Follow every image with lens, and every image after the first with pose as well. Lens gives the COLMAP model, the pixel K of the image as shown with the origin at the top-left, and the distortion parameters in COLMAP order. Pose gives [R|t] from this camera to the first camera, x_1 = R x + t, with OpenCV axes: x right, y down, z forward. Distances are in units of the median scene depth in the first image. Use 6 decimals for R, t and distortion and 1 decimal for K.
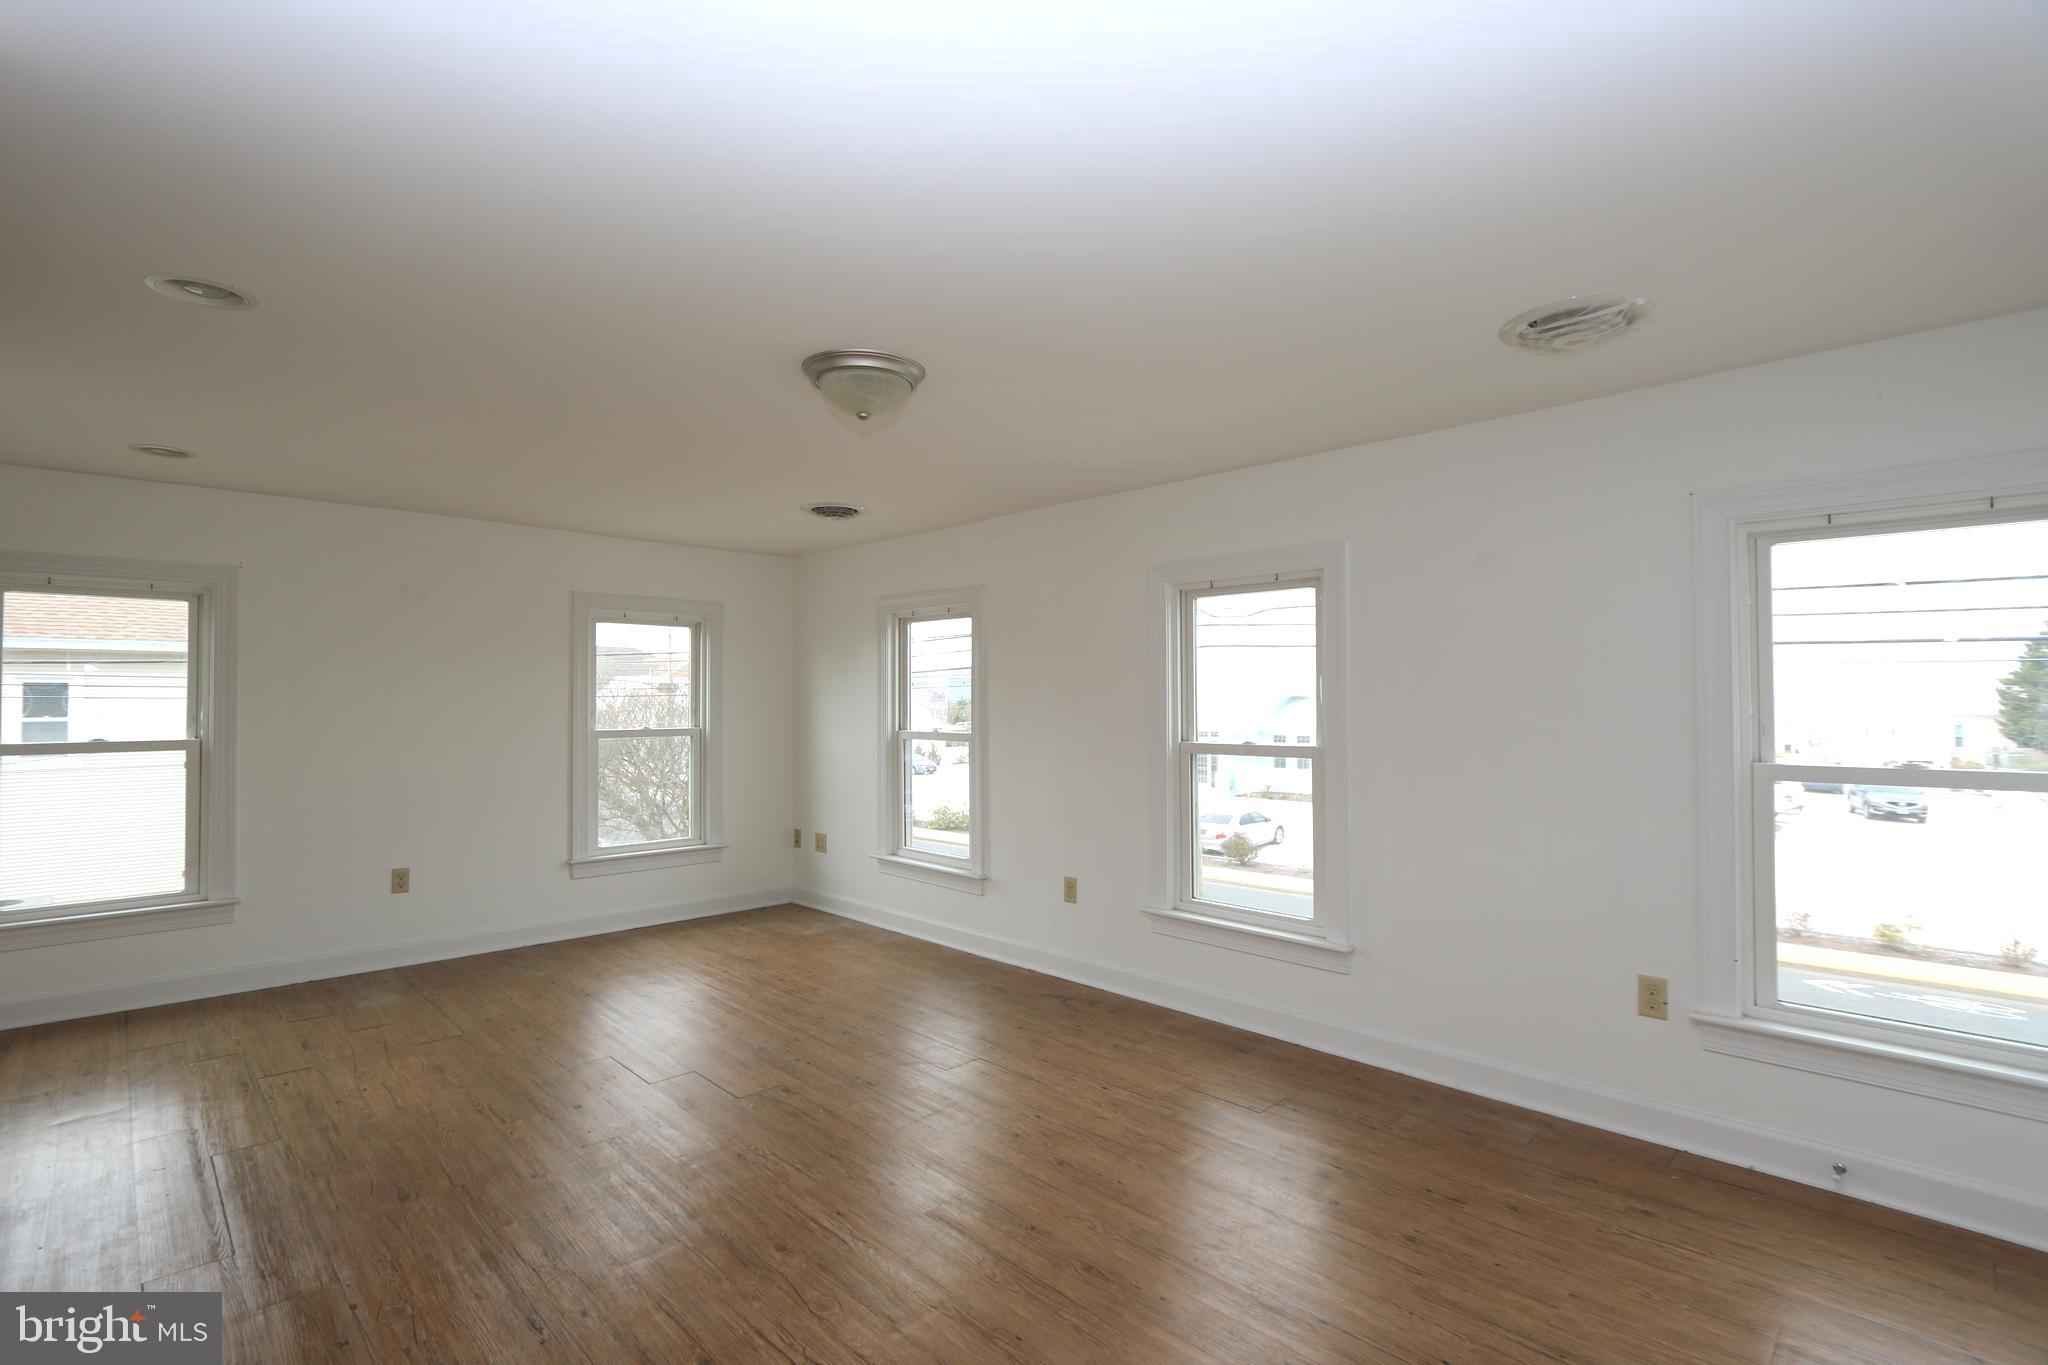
lens RADIAL K [[935.0, 0, 1013.5], [0, 935.0, 679.5], [0, 0, 1]] dist [-0.013940, 0.000245]
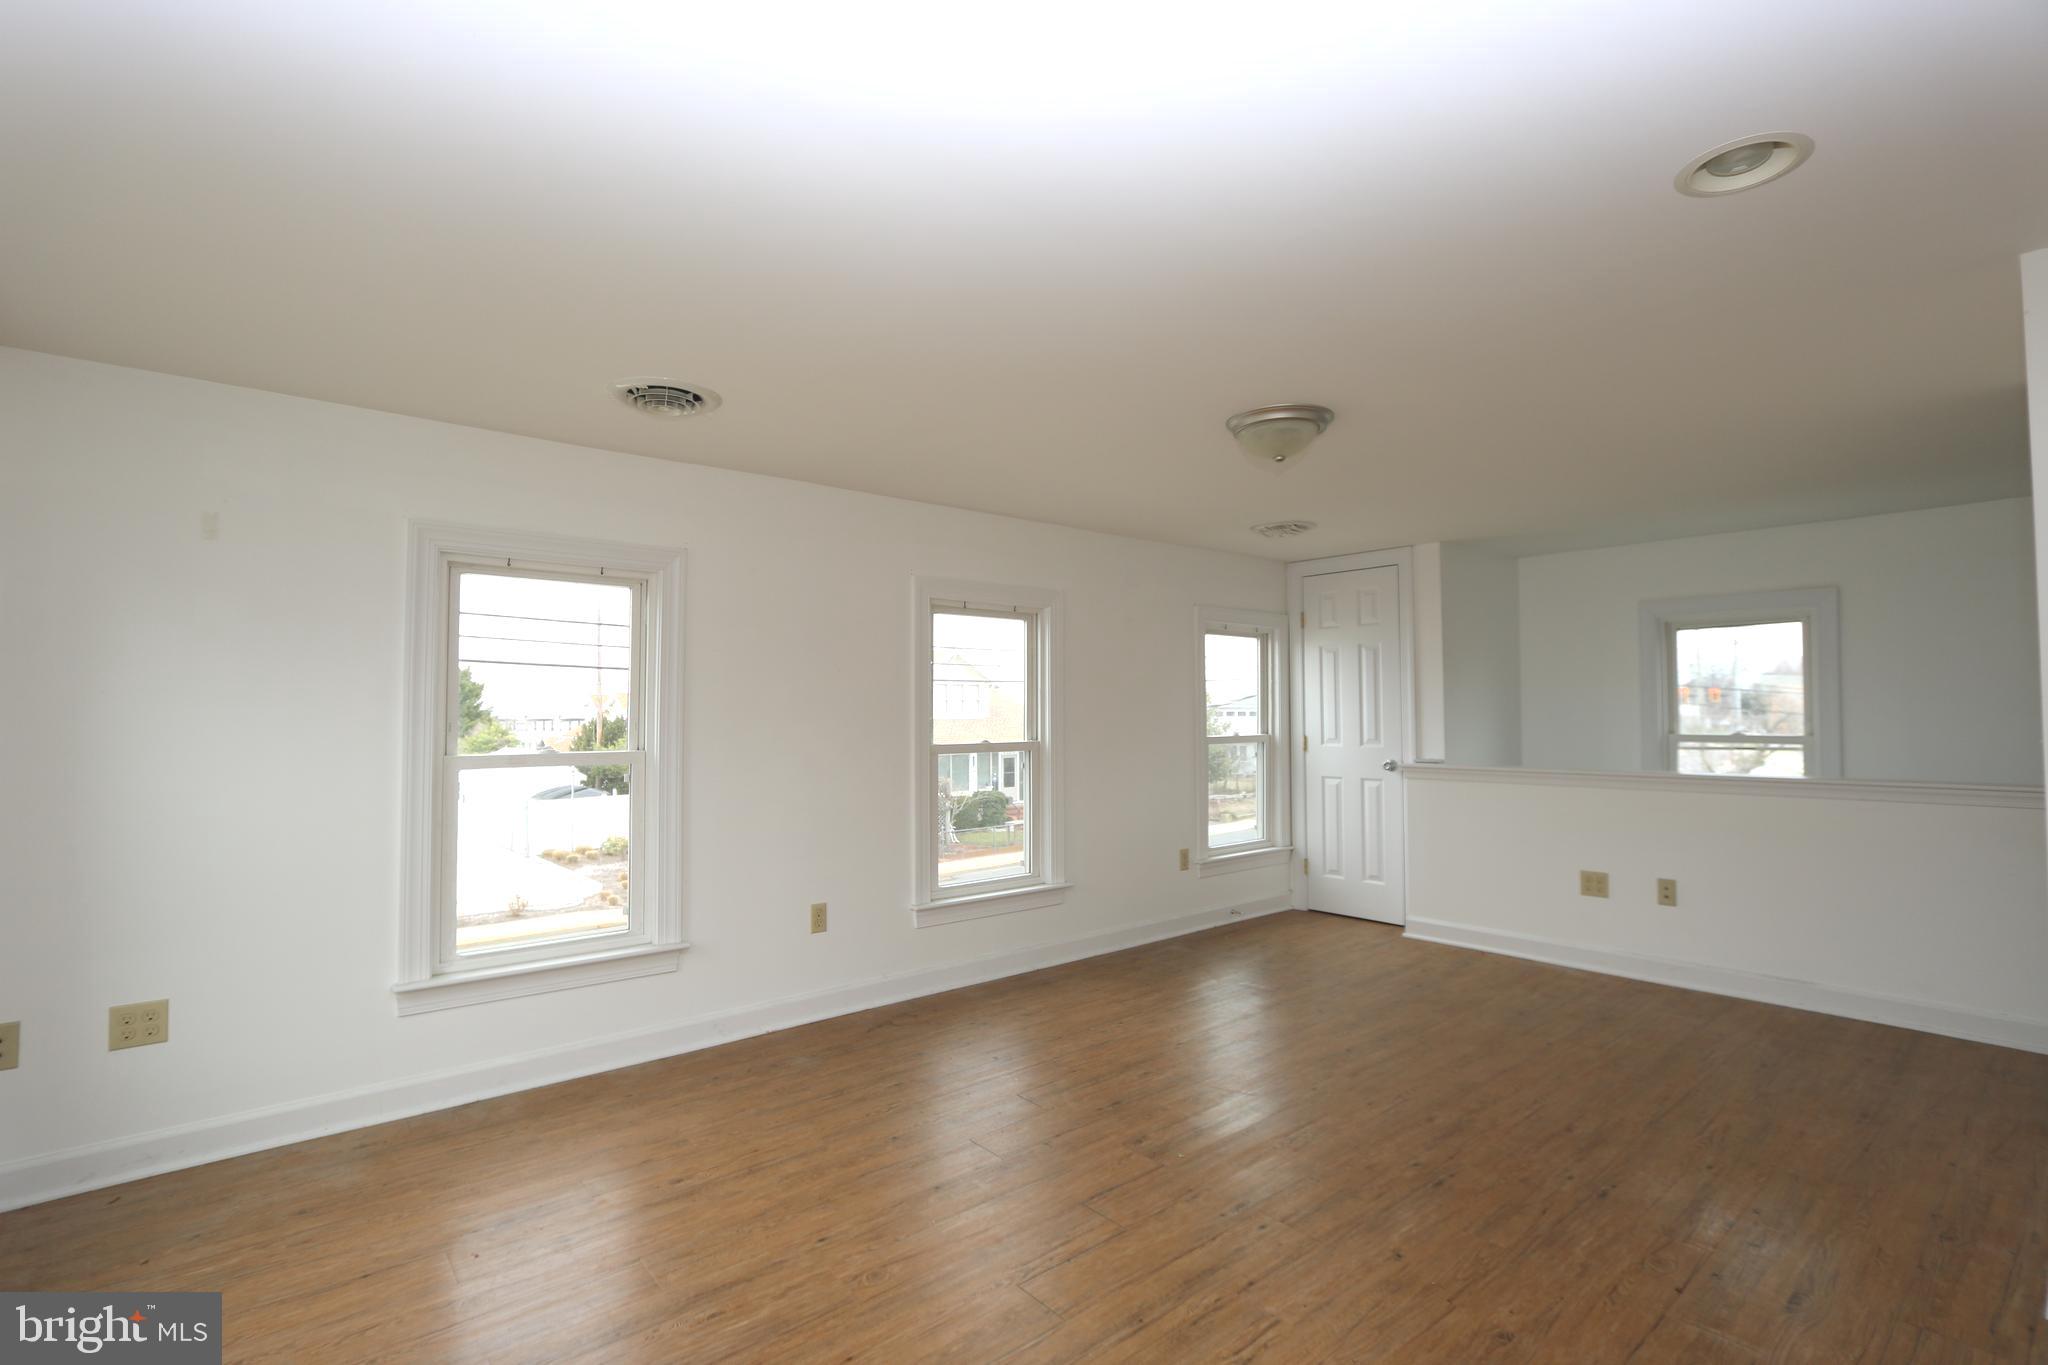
lens RADIAL K [[941.1, 0, 1024.0], [0, 941.1, 682.5], [0, 0, 1]] dist [-0.010382, 0.000289]
pose [[0.075809, 0.033459, 0.996561, -0.754959], [-0.021909, 0.999251, -0.031883, 0.023475], [-0.996882, -0.019417, 0.076485, 0.680957]]
